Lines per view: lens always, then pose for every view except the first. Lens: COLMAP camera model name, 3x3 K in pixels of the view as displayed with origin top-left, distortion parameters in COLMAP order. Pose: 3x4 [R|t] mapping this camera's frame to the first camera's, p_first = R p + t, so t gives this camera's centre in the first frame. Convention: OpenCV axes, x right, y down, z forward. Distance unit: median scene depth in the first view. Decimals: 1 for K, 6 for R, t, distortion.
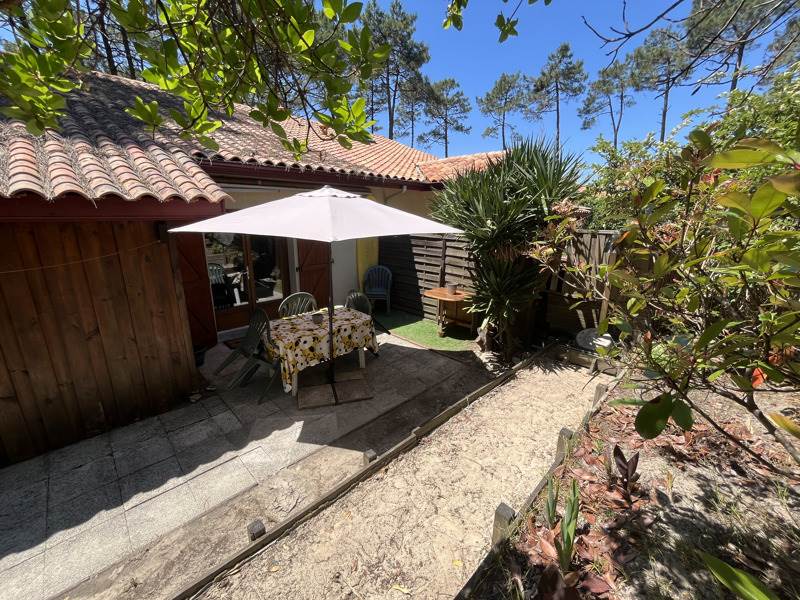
lens RADIAL K [[320.5, 0, 398.7], [0, 320.5, 299.9], [0, 0, 1]] dist [-0.000100, -0.000170]
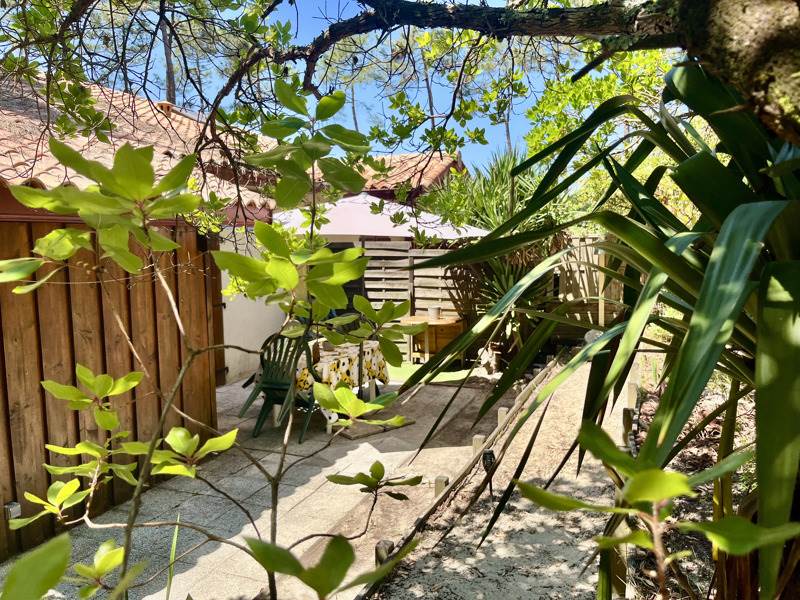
lens RADIAL K [[610.8, 0, 400.4], [0, 610.8, 298.6], [0, 0, 1]] dist [-0.000972, -0.000050]
pose [[0.921046, -0.064567, 0.384063, -0.502824], [0.128286, 0.981423, -0.142659, 0.138298], [-0.367718, 0.180665, 0.912219, -0.397925]]
